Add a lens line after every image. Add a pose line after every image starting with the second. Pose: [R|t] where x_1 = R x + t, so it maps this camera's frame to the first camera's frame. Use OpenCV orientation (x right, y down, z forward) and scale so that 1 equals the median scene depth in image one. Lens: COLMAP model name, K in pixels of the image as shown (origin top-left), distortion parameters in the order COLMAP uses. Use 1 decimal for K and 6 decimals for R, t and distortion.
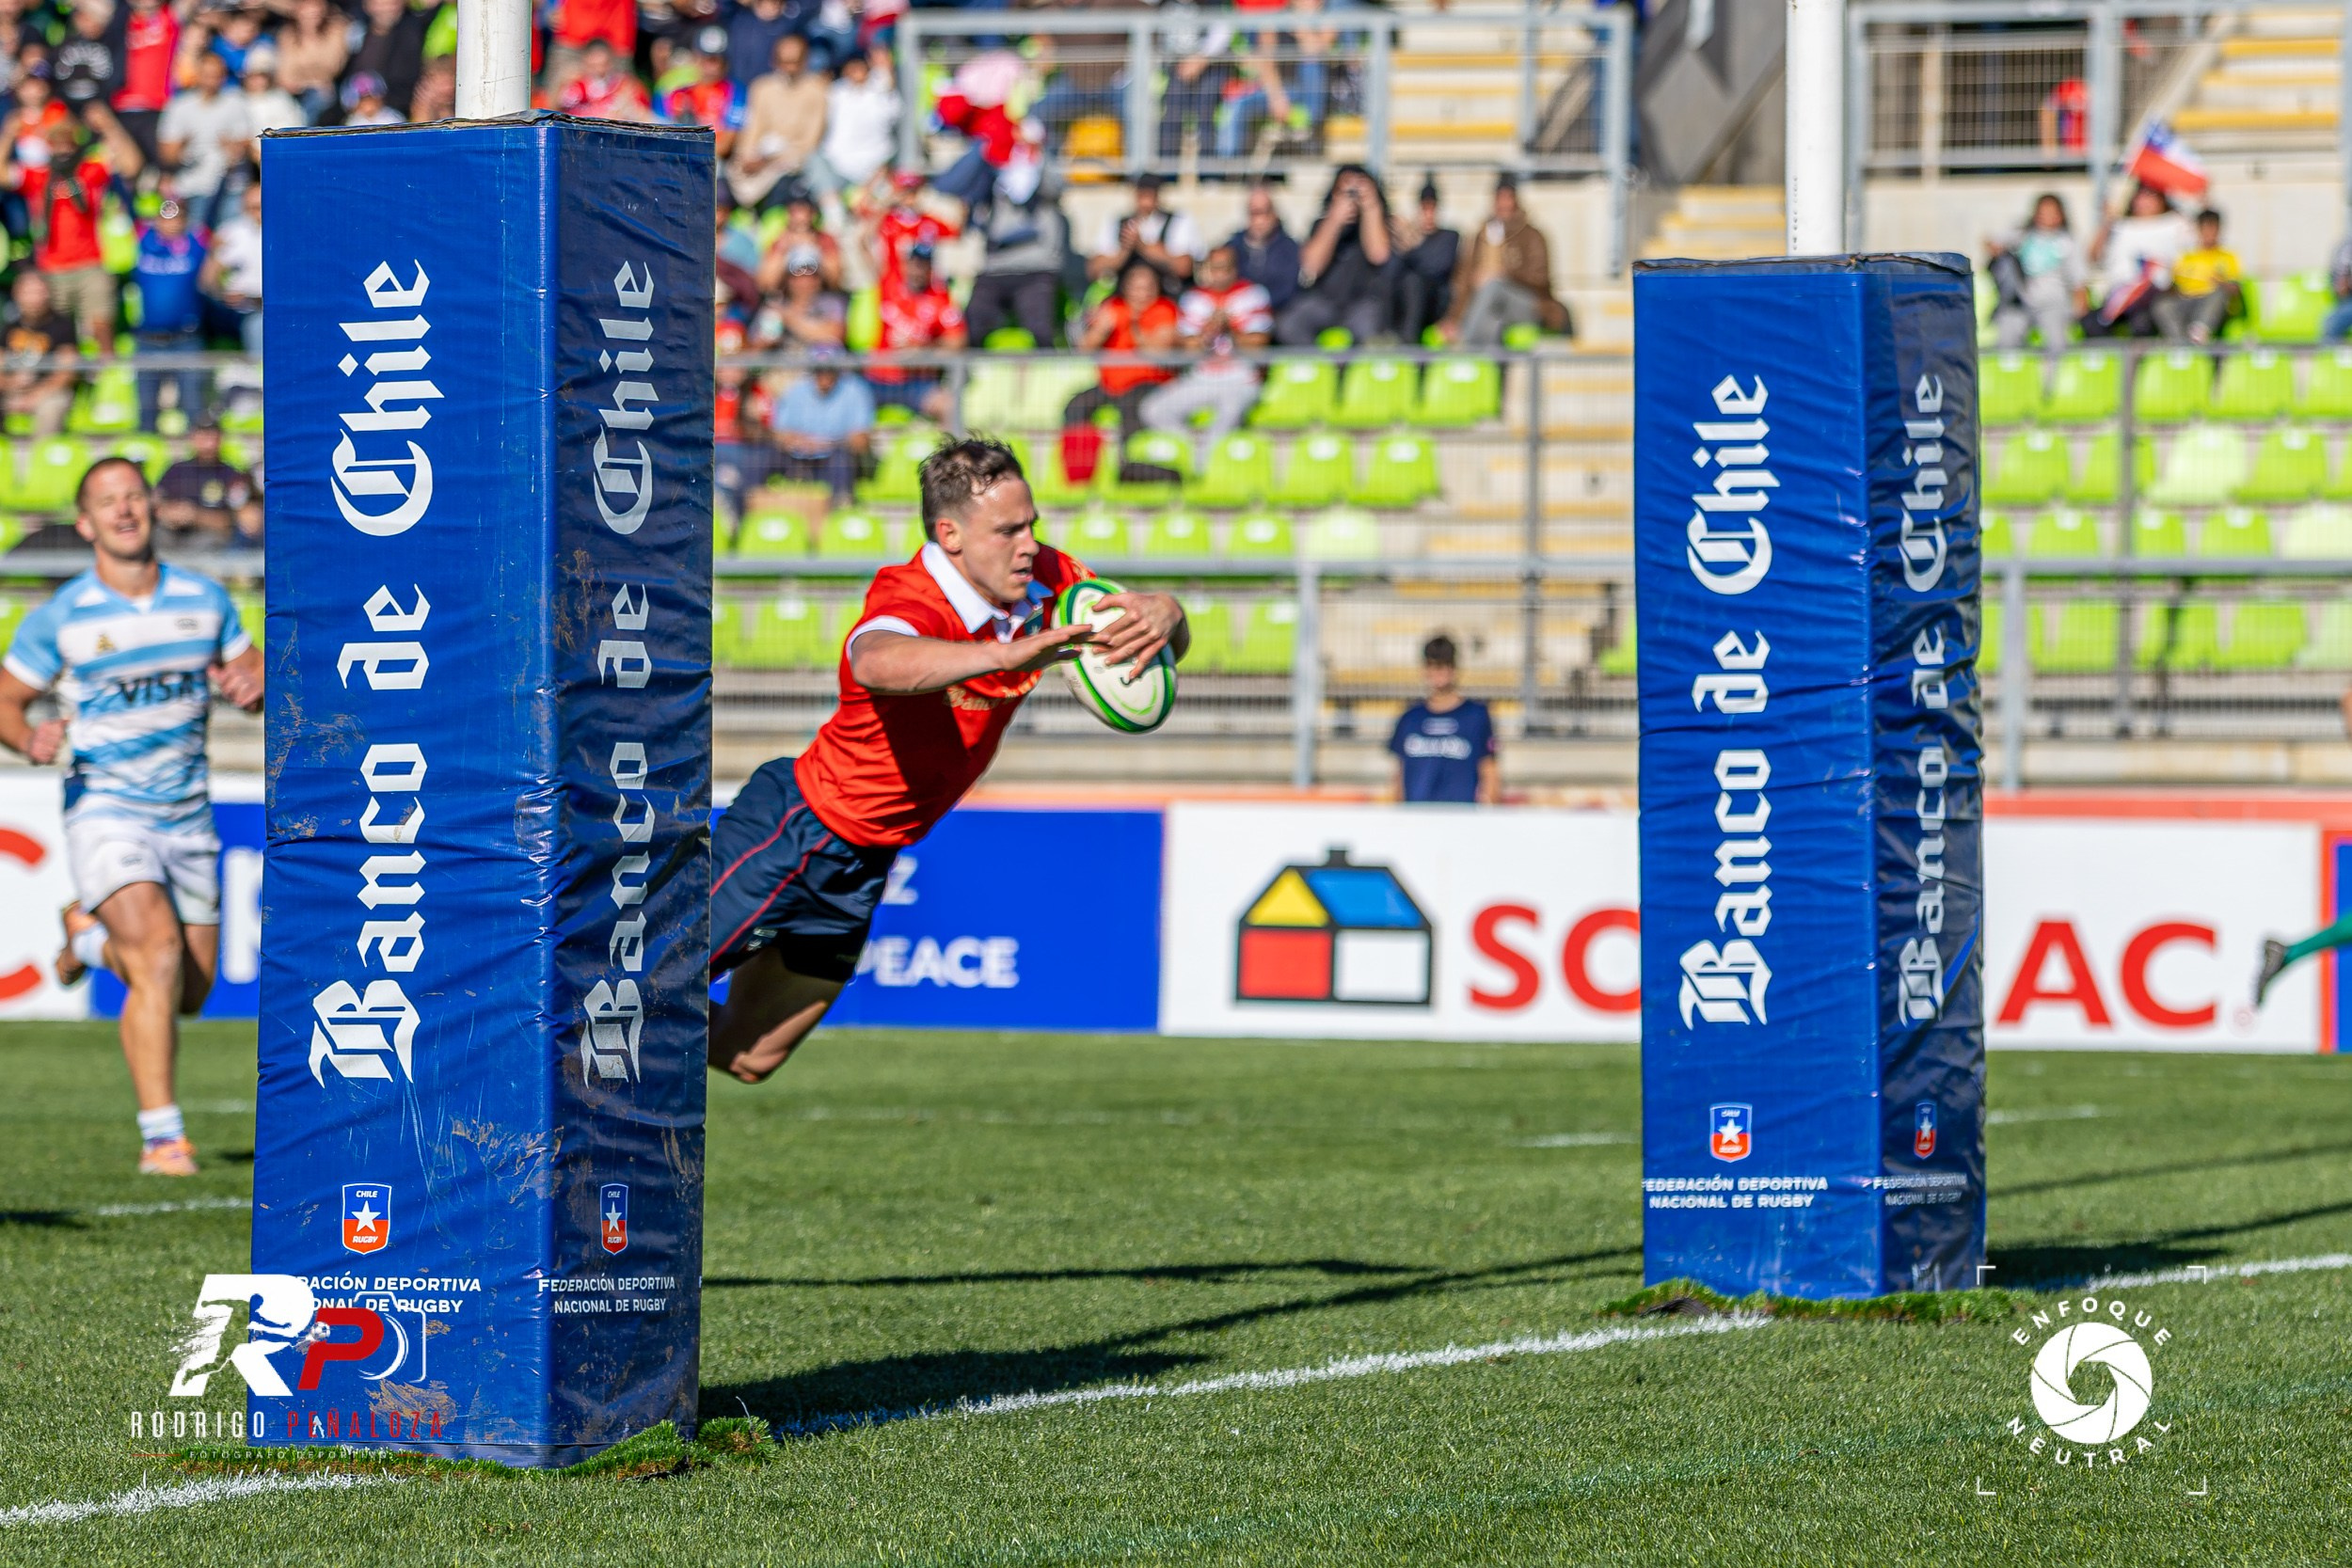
lens RADIAL K [[9463.2, 0, 1178.3], [0, 9463.2, 785.0], [0, 0, 1]] dist [0.071257, 0.000000]
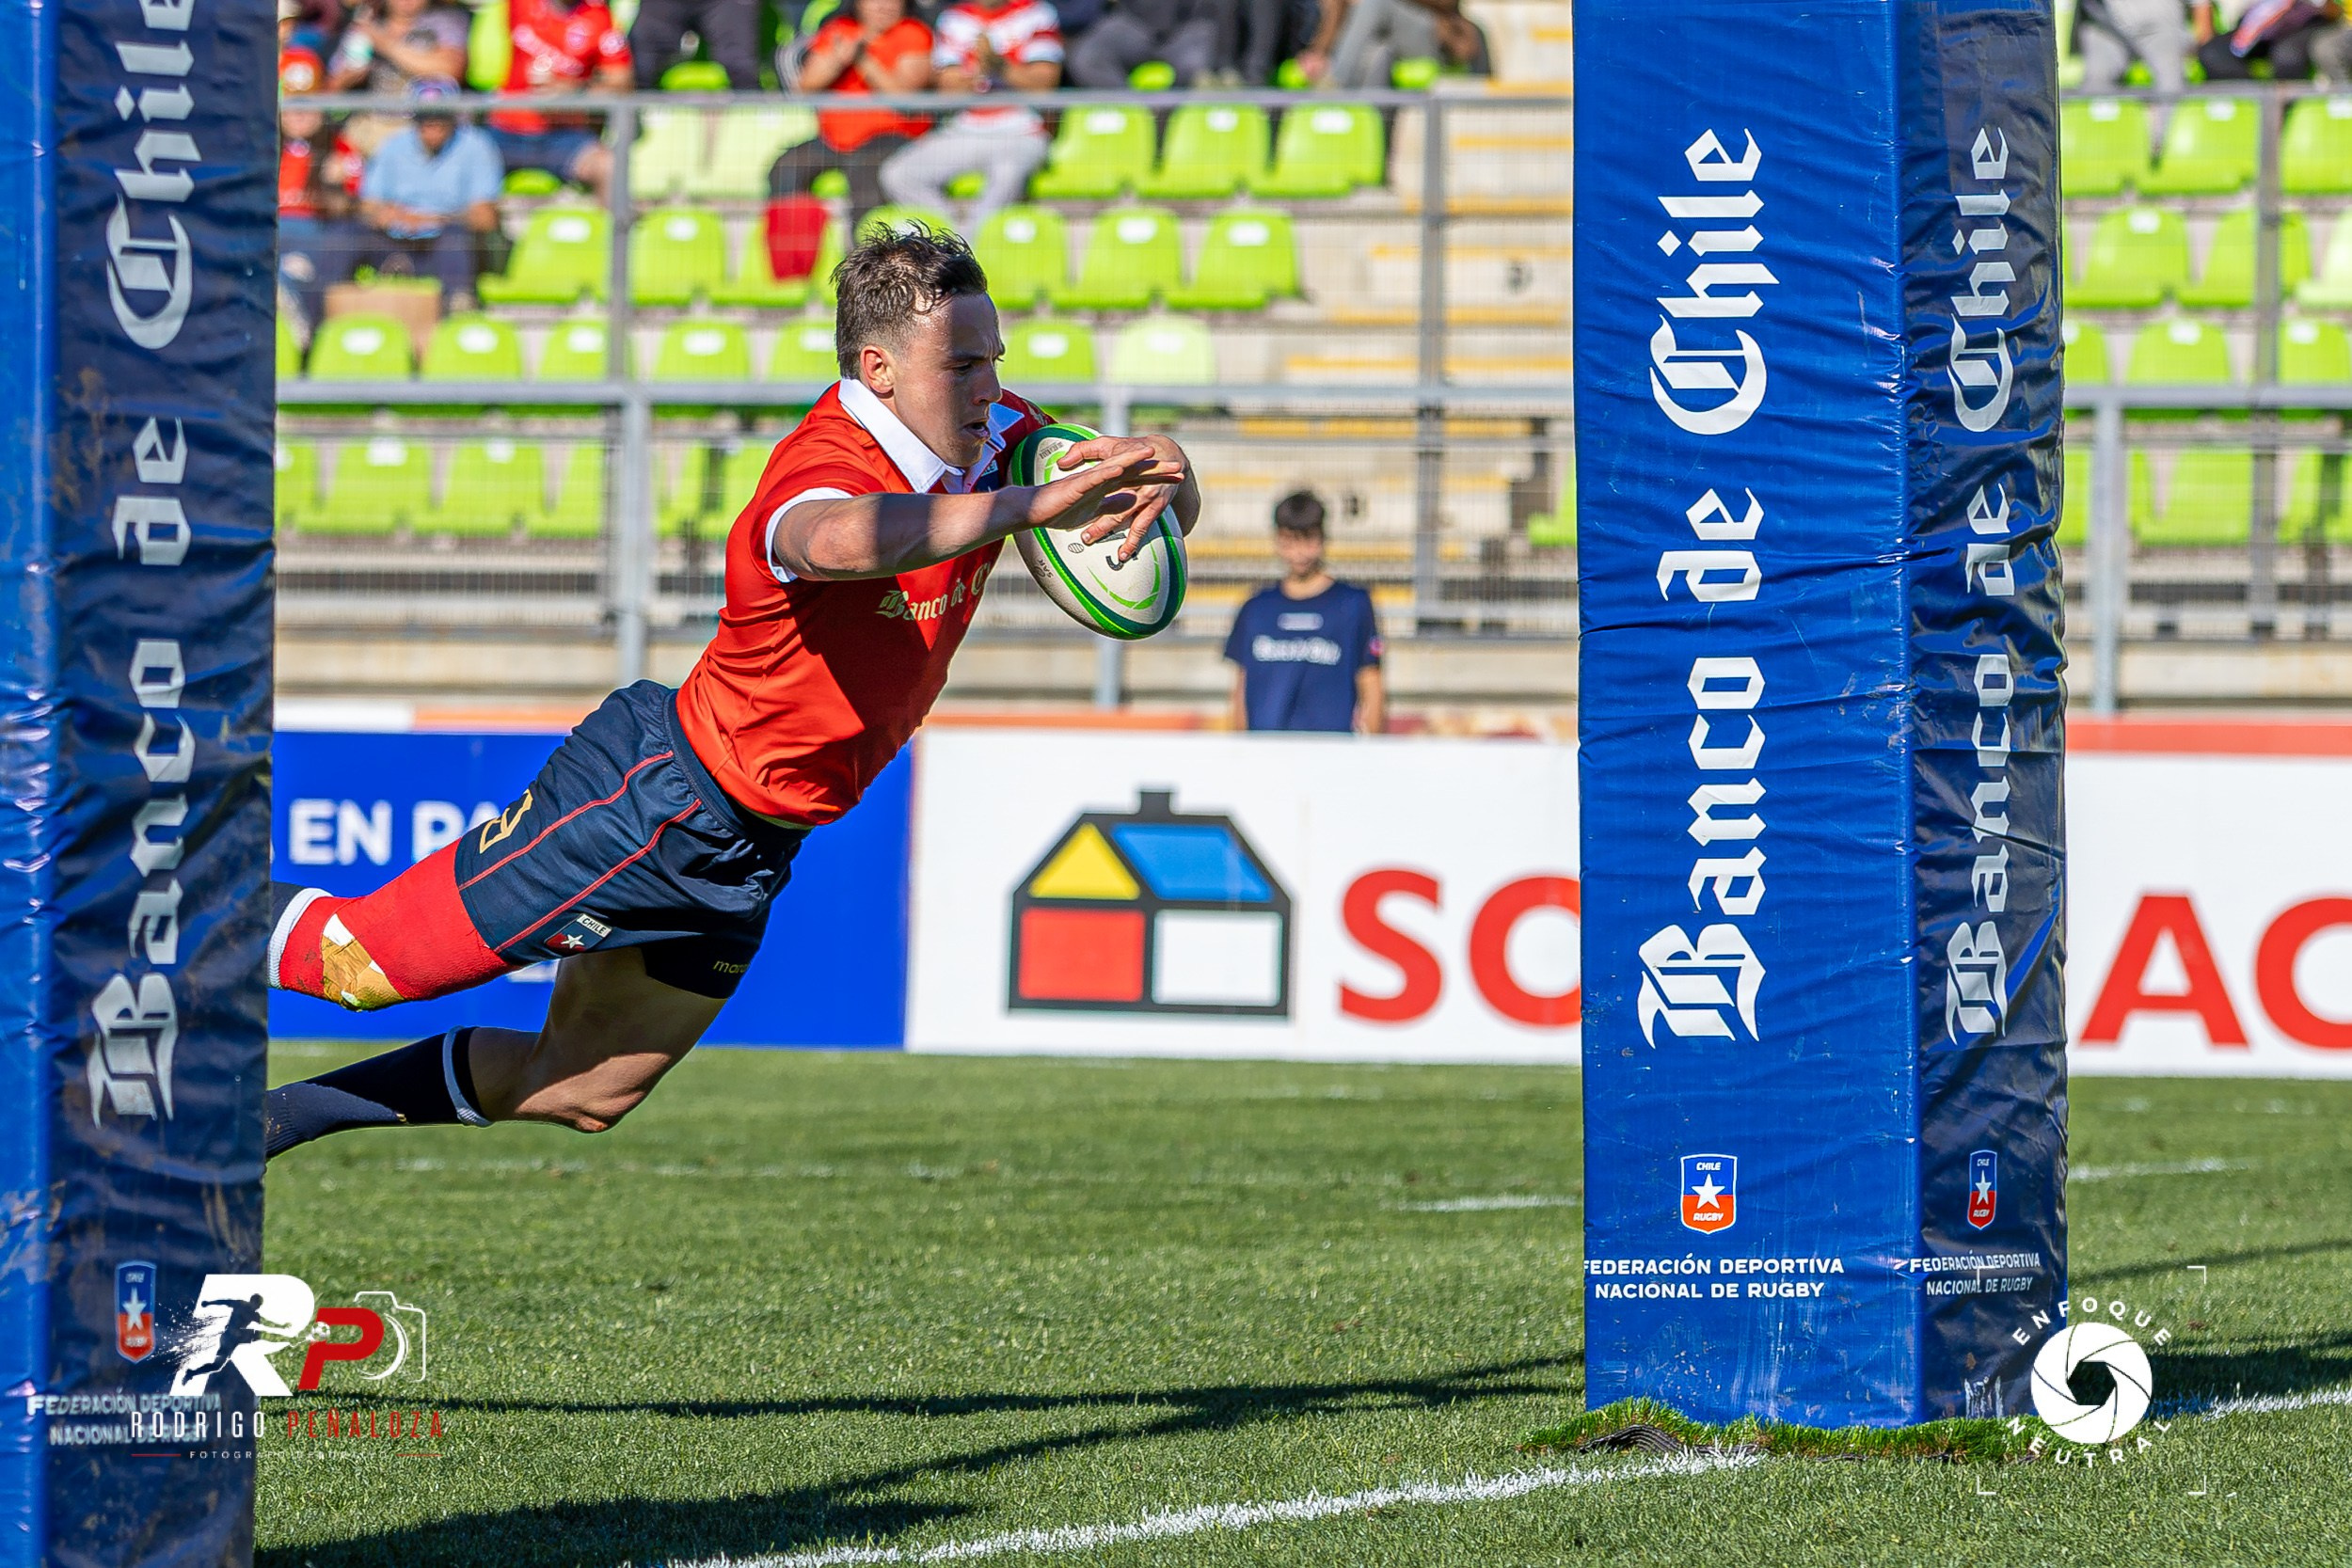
lens RADIAL K [[9463.2, 0, 1178.5], [0, 9463.2, 791.2], [0, 0, 1]] dist [0.071257, 0.000000]
pose [[0.999583, 0.002154, 0.028804, -0.001922], [-0.002363, 0.999971, 0.007219, 0.001487], [-0.028788, -0.007284, 0.999559, 0.290207]]
